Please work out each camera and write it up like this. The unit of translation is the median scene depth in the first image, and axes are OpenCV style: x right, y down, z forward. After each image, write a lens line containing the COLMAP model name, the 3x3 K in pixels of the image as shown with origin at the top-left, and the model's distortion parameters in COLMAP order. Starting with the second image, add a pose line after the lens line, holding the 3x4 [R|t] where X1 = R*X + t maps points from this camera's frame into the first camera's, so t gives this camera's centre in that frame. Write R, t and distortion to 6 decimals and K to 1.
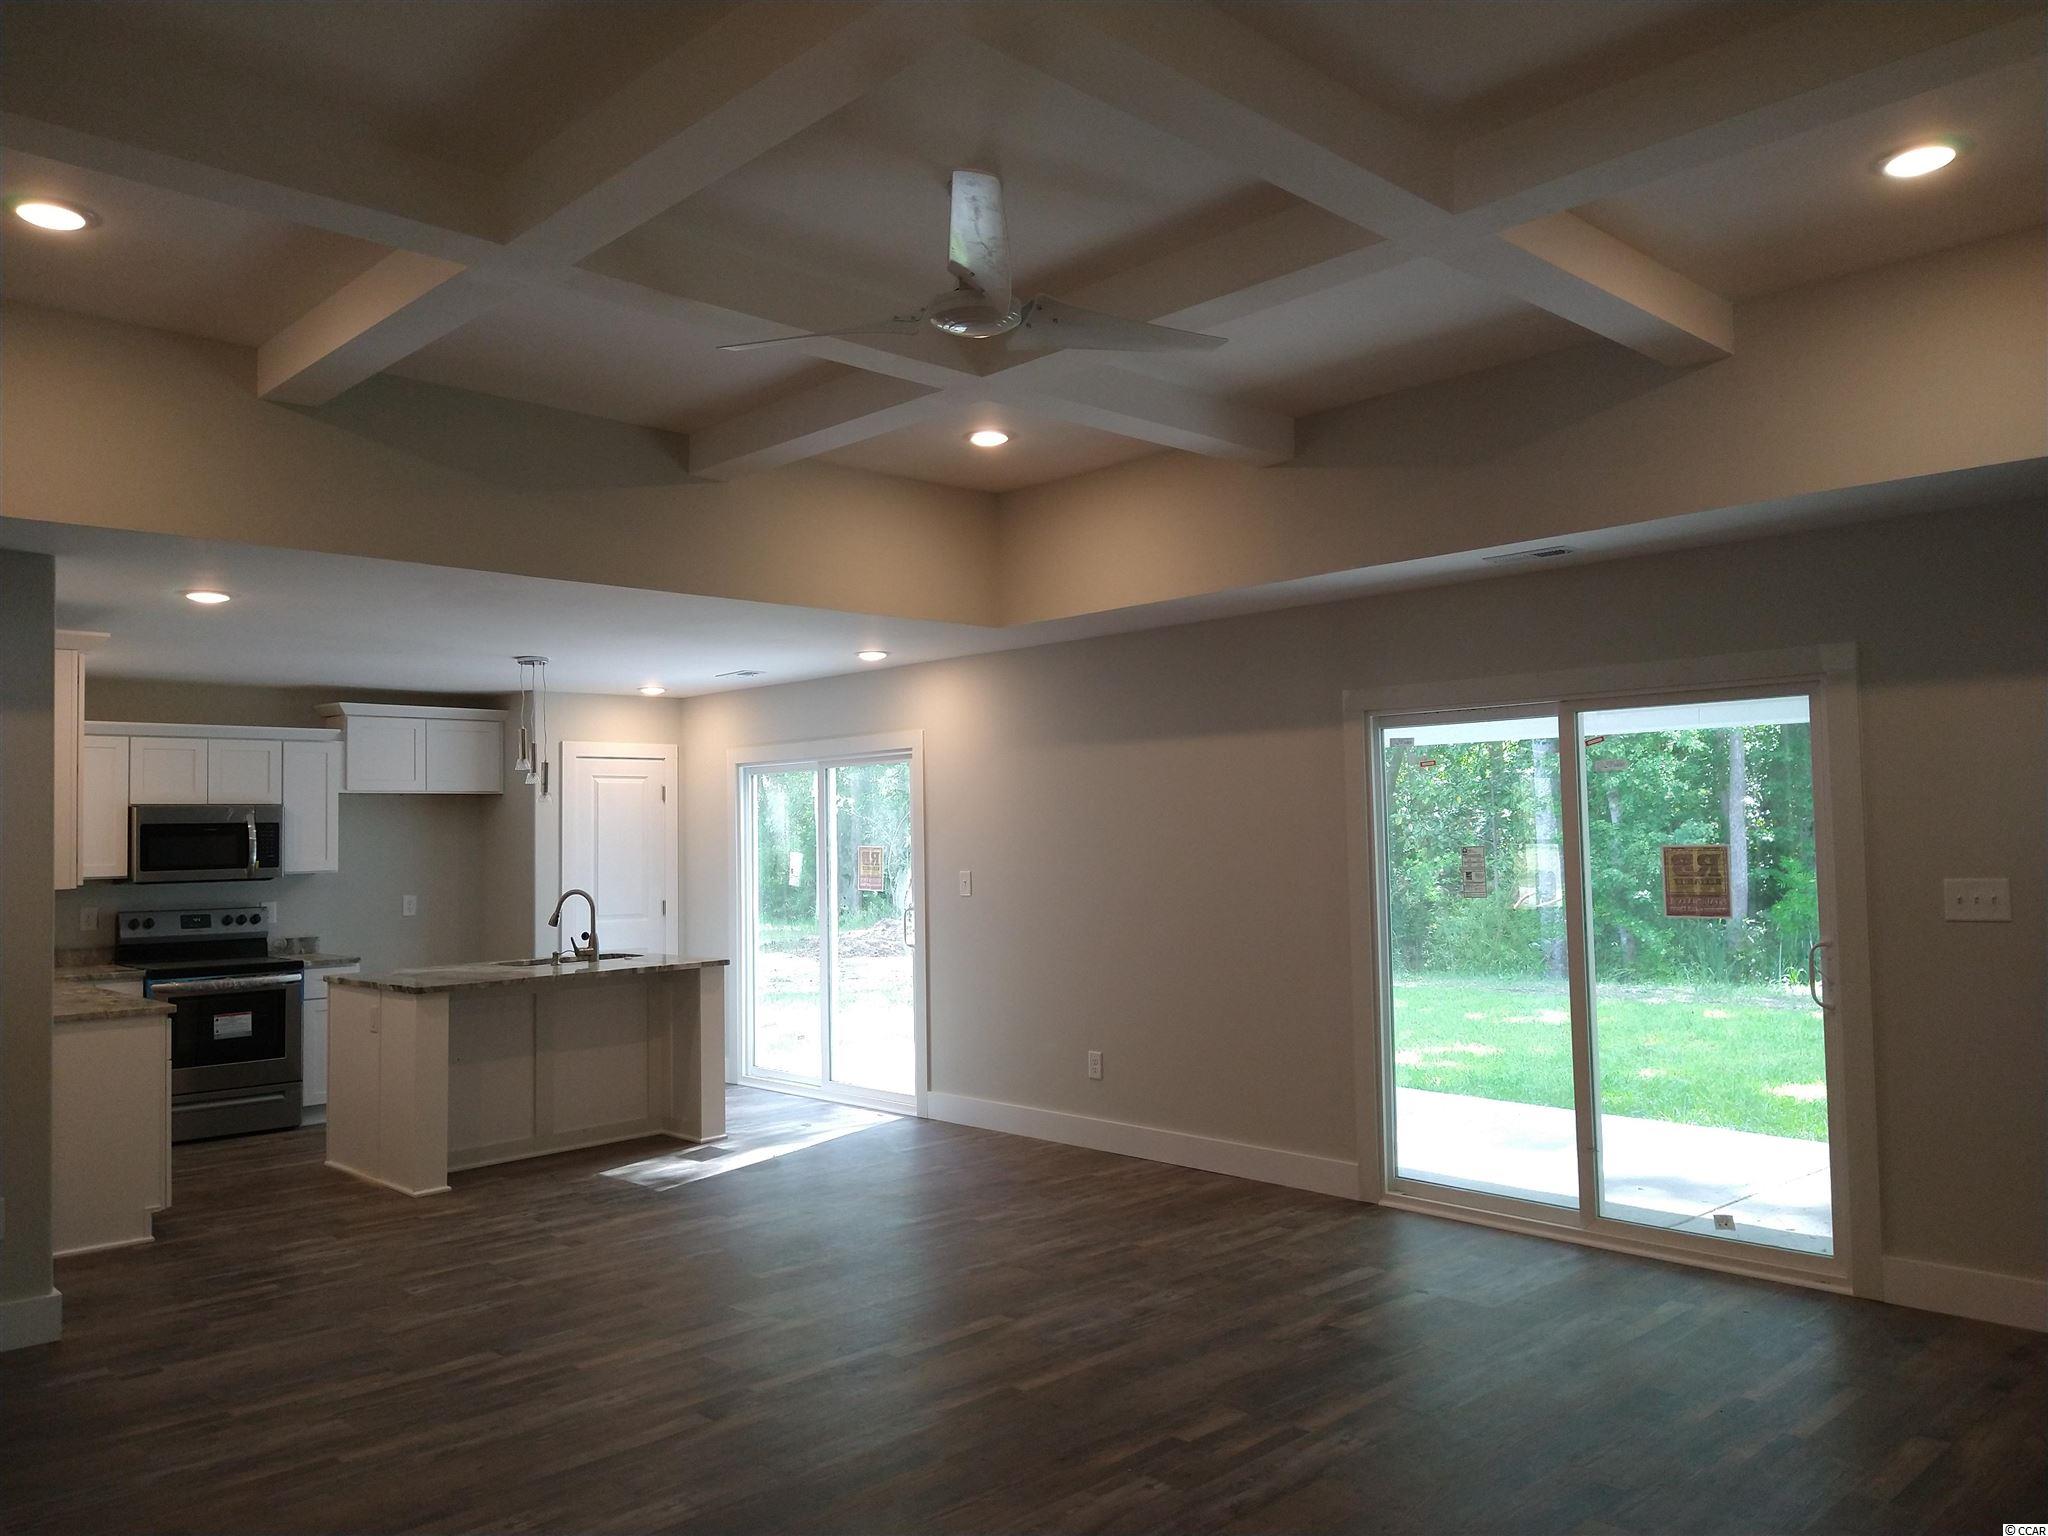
lens RADIAL K [[1517.0, 0, 1030.1], [0, 1517.0, 770.8], [0, 0, 1]] dist [0.126312, -0.213454]
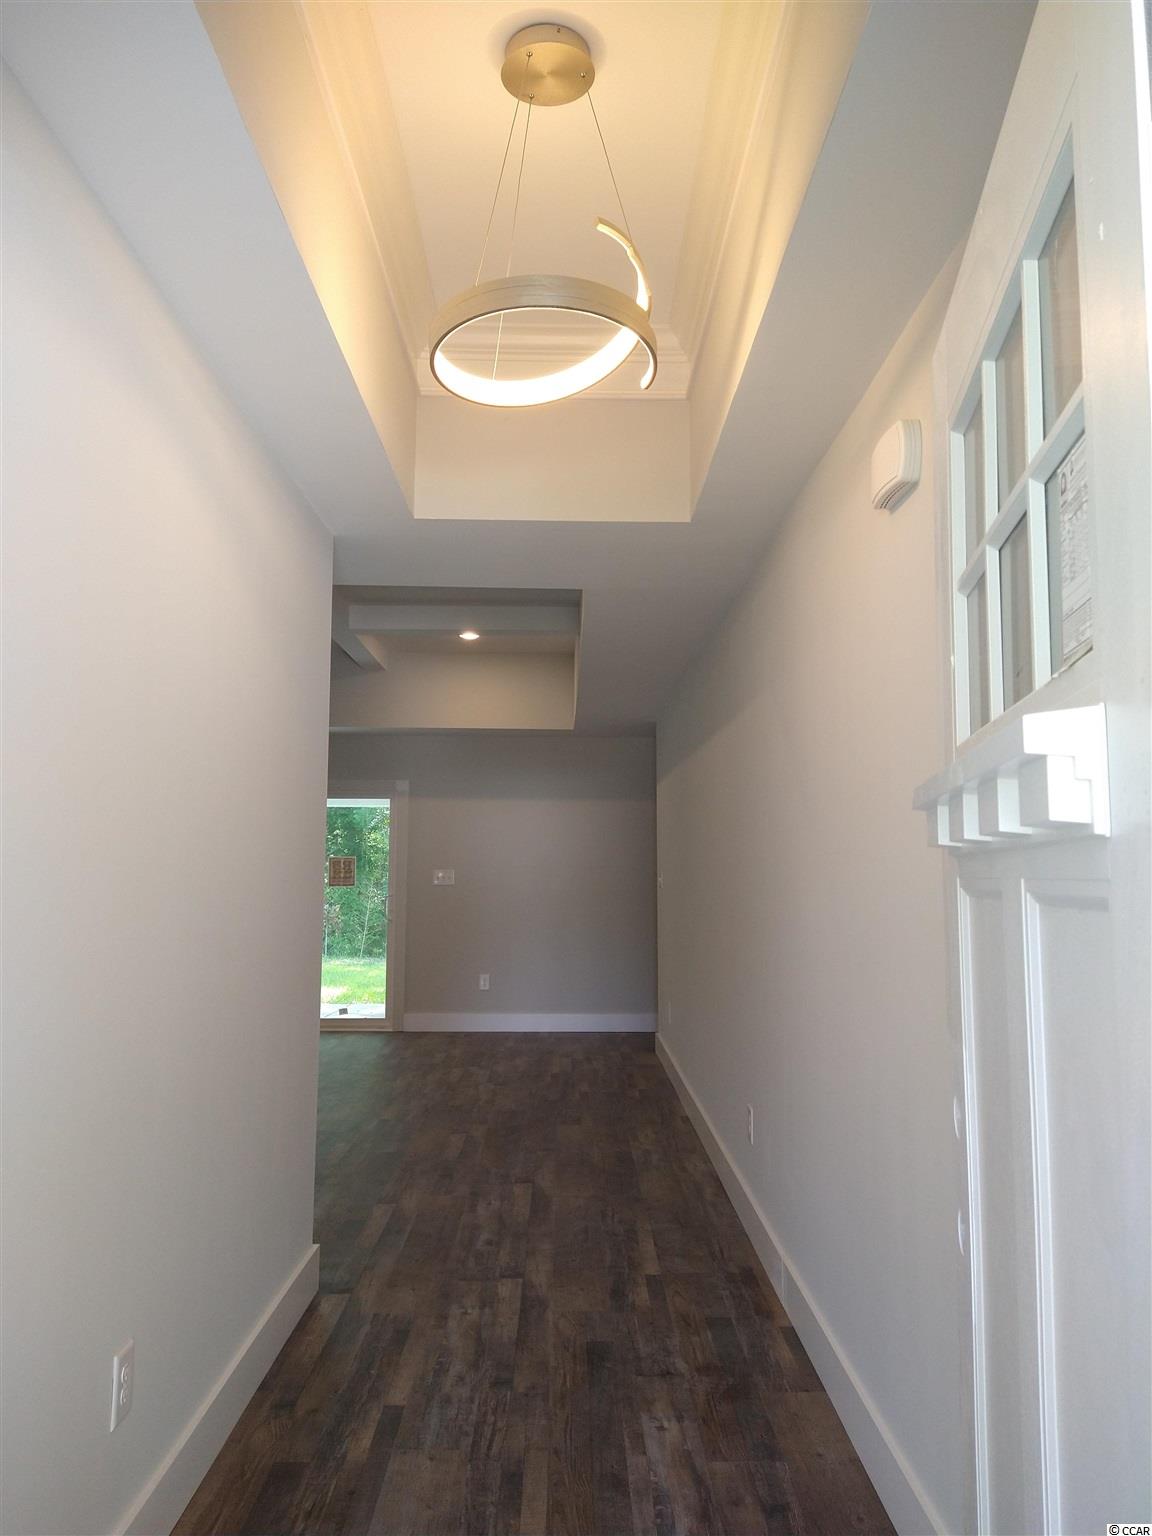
lens RADIAL K [[1137.8, 0, 576.0], [0, 1137.8, 768.0], [0, 0, 1]] dist [0.126312, -0.213454]
pose [[0.694582, 0.086821, 0.714156, -0.458239], [-0.049387, 0.996104, -0.073065, 0.016543], [-0.717717, 0.015480, 0.696163, -0.391064]]
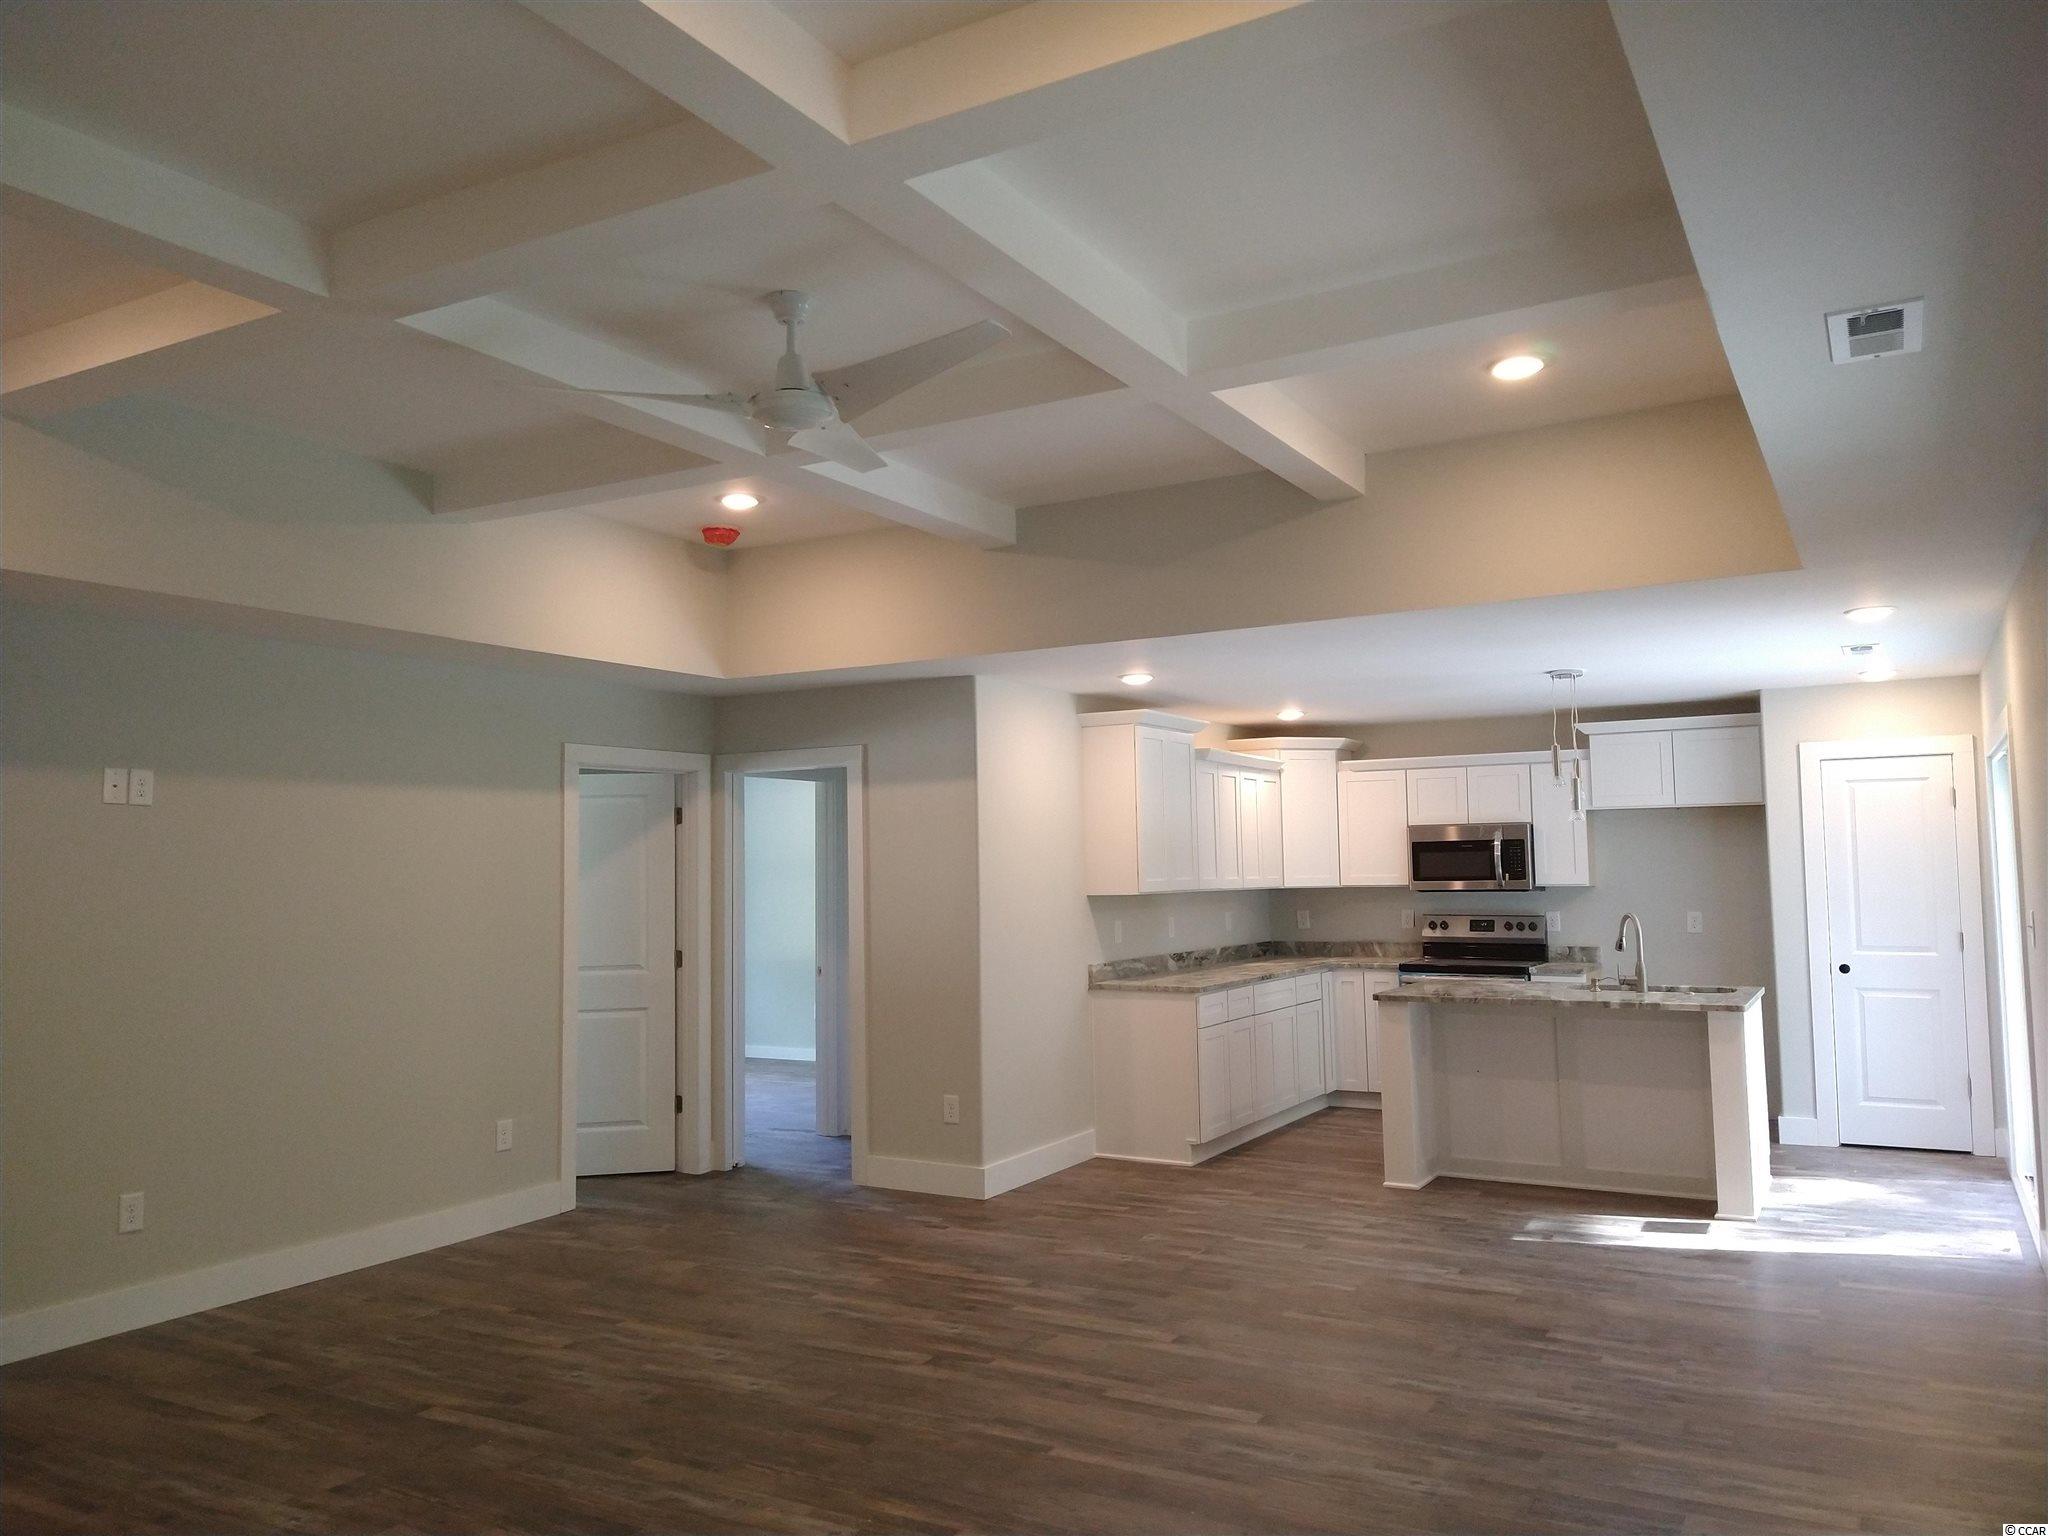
lens RADIAL K [[1517.0, 0, 1030.1], [0, 1517.0, 770.8], [0, 0, 1]] dist [0.126312, -0.213454]
pose [[0.271071, -0.047919, -0.961366, 0.511104], [0.051093, 0.998068, -0.035342, 0.006350], [0.961202, -0.039539, 0.272996, 0.405886]]
